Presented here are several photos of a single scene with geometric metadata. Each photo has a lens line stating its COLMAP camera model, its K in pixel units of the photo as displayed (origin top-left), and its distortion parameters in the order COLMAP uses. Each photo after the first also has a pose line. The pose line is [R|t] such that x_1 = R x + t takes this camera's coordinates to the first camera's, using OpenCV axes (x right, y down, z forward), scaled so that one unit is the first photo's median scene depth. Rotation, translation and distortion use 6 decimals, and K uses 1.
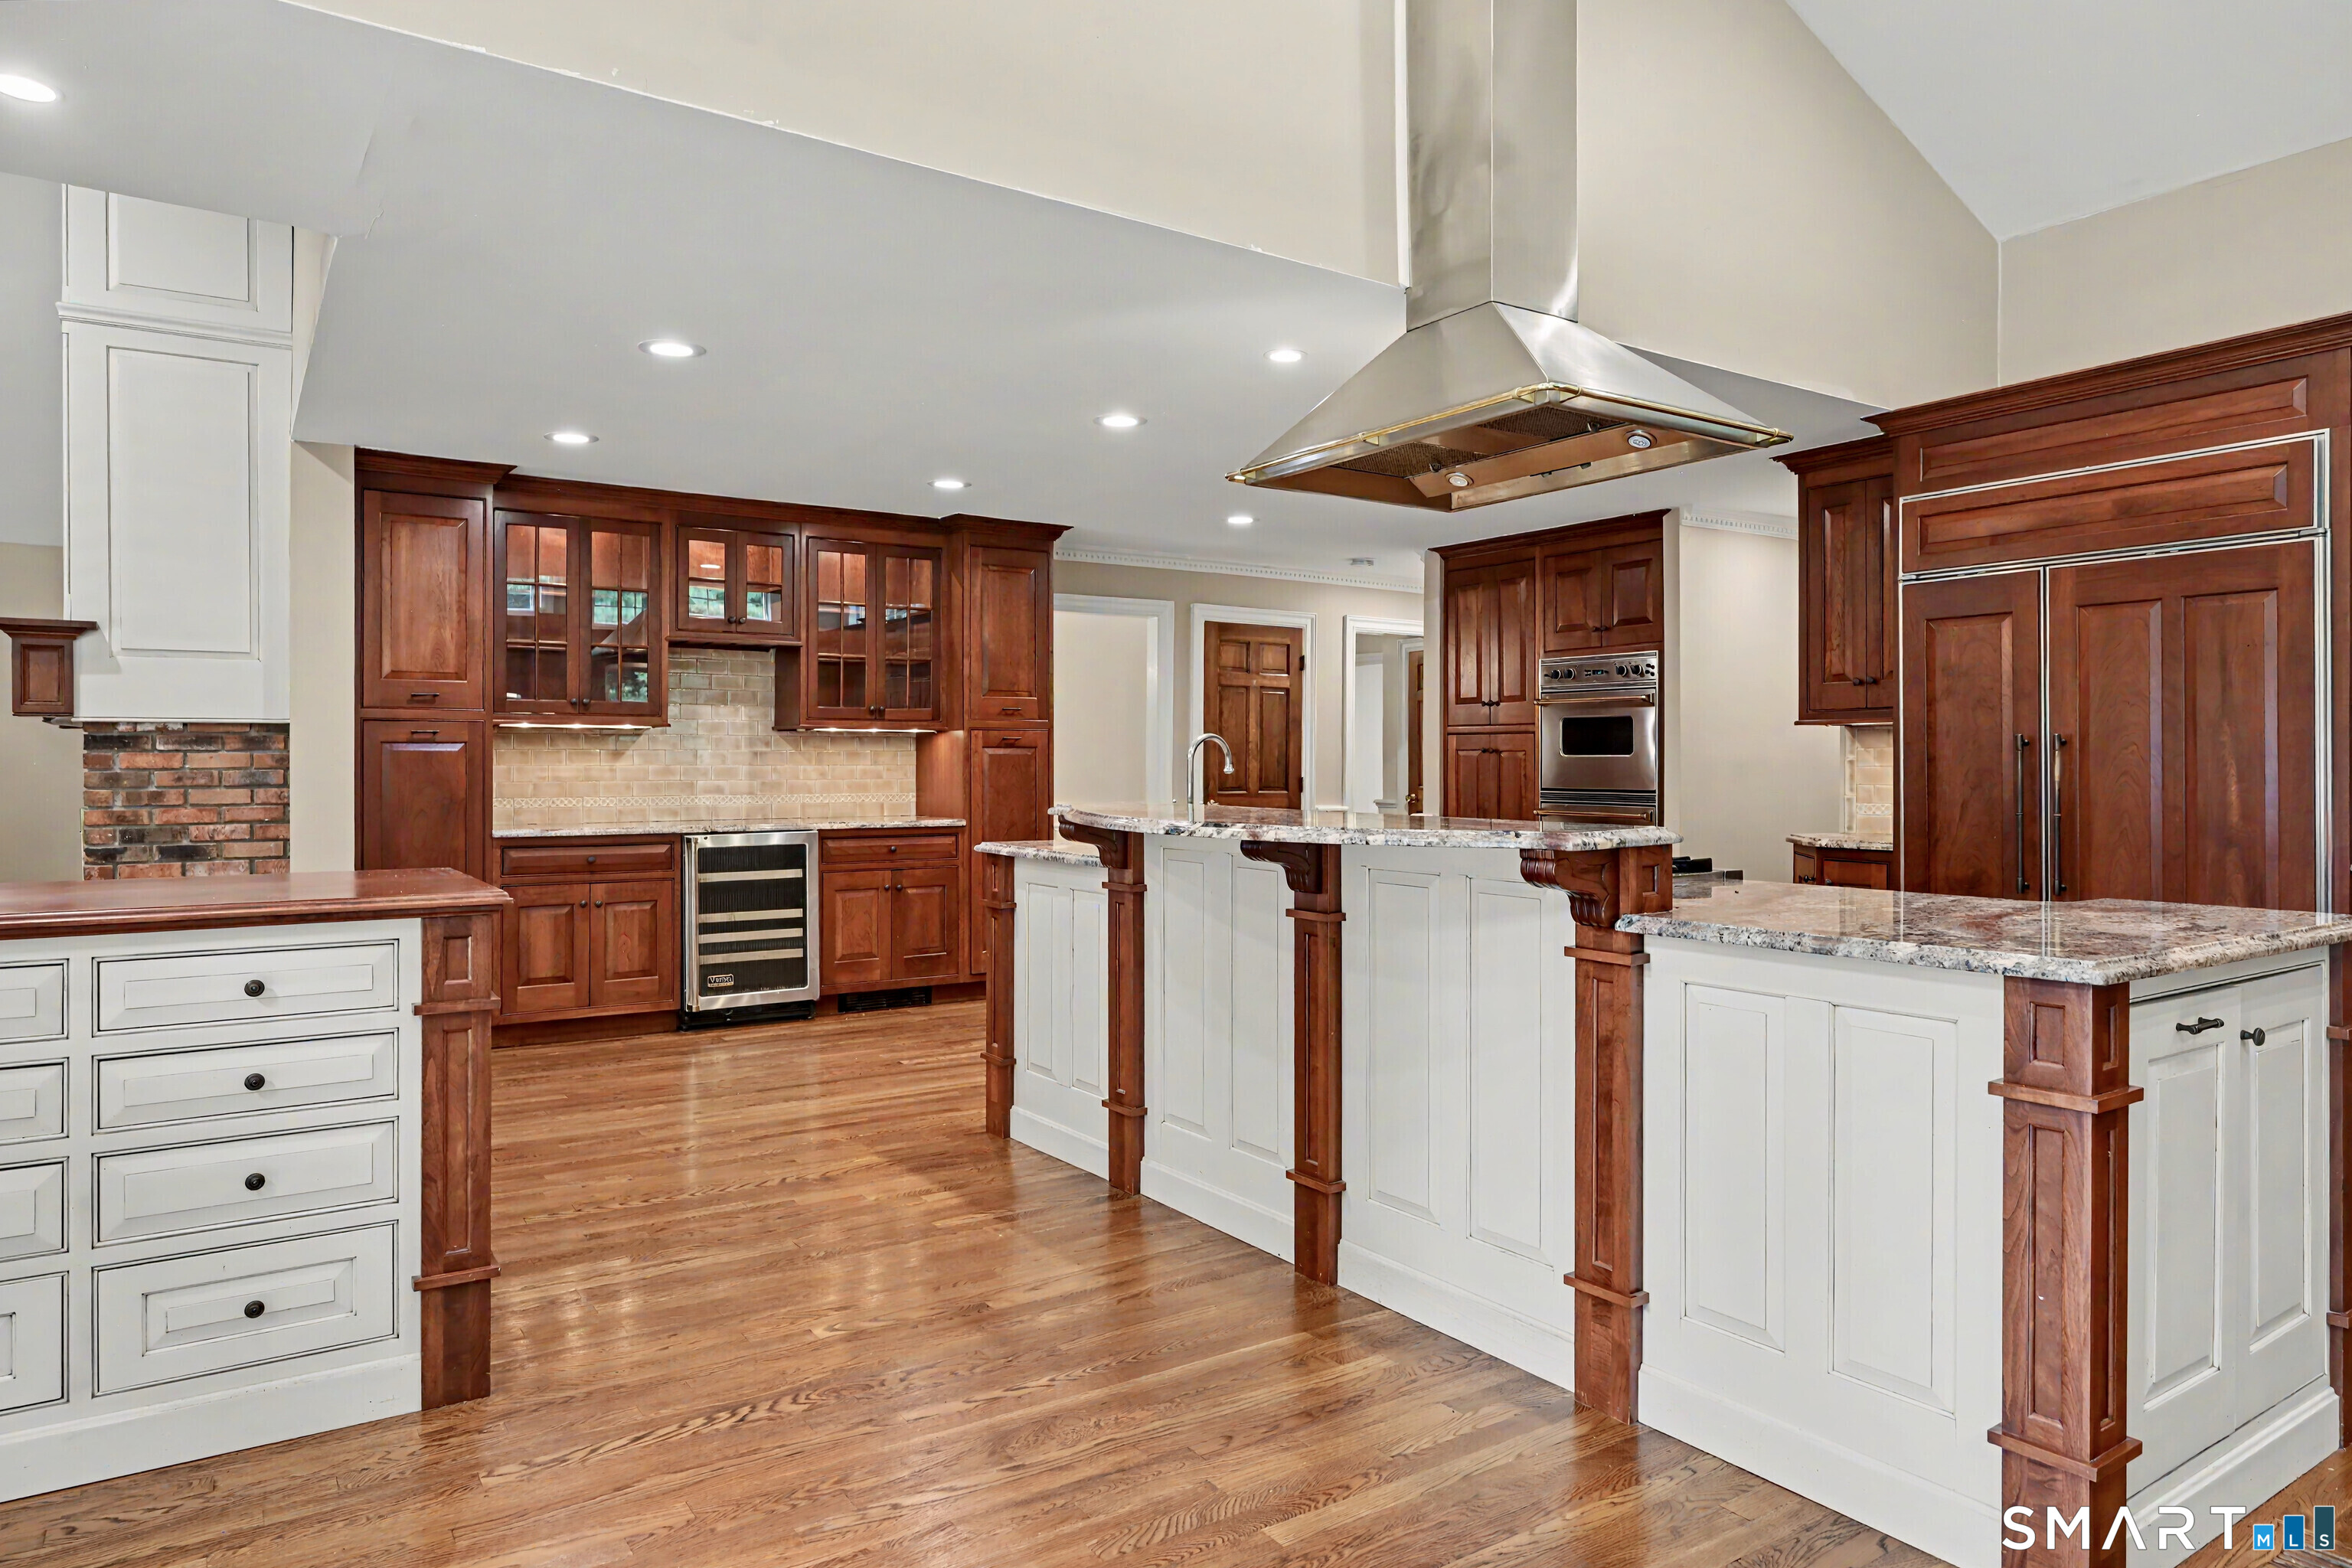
lens RADIAL K [[1417.0, 0, 1176.0], [0, 1417.0, 784.0], [0, 0, 1]] dist [0.001900, 0.000517]
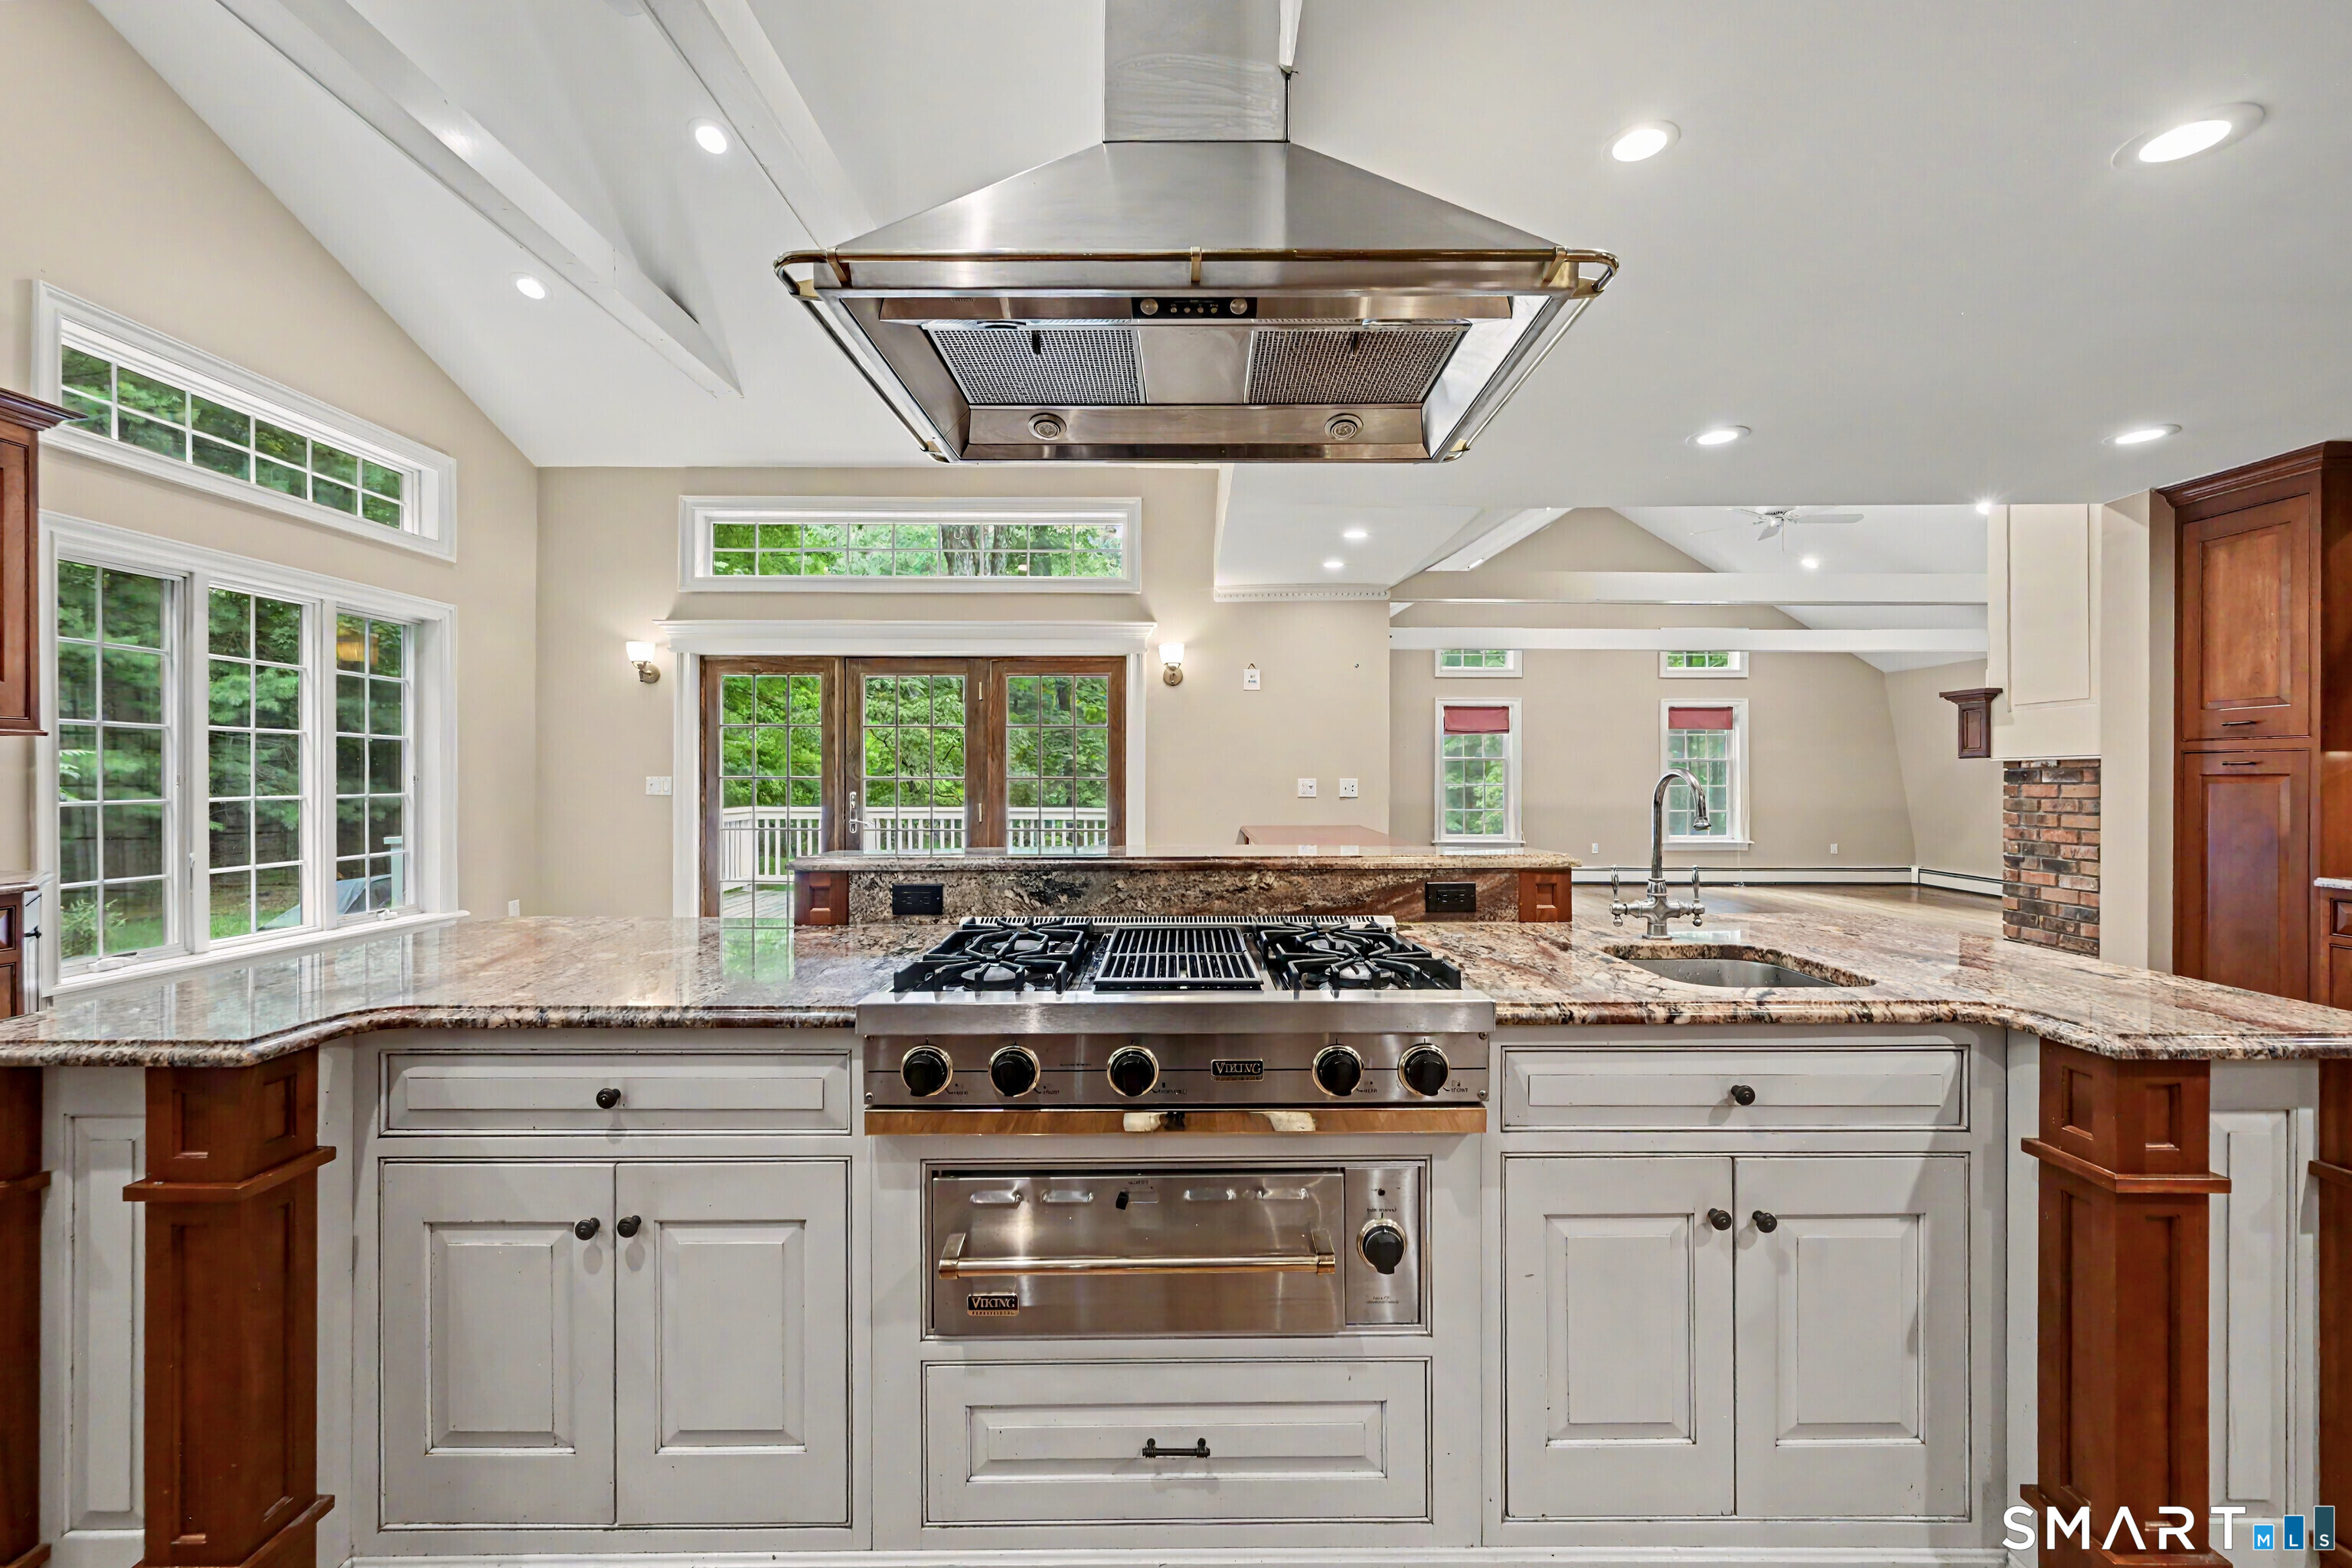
lens RADIAL K [[972.1, 0, 1176.0], [0, 972.1, 784.0], [0, 0, 1]] dist [0.000488, 0.000077]
pose [[-0.561147, 0.007783, -0.827679, 0.421715], [-0.011380, 0.999789, 0.017117, -0.028537], [0.827638, 0.019024, -0.560940, 0.844253]]
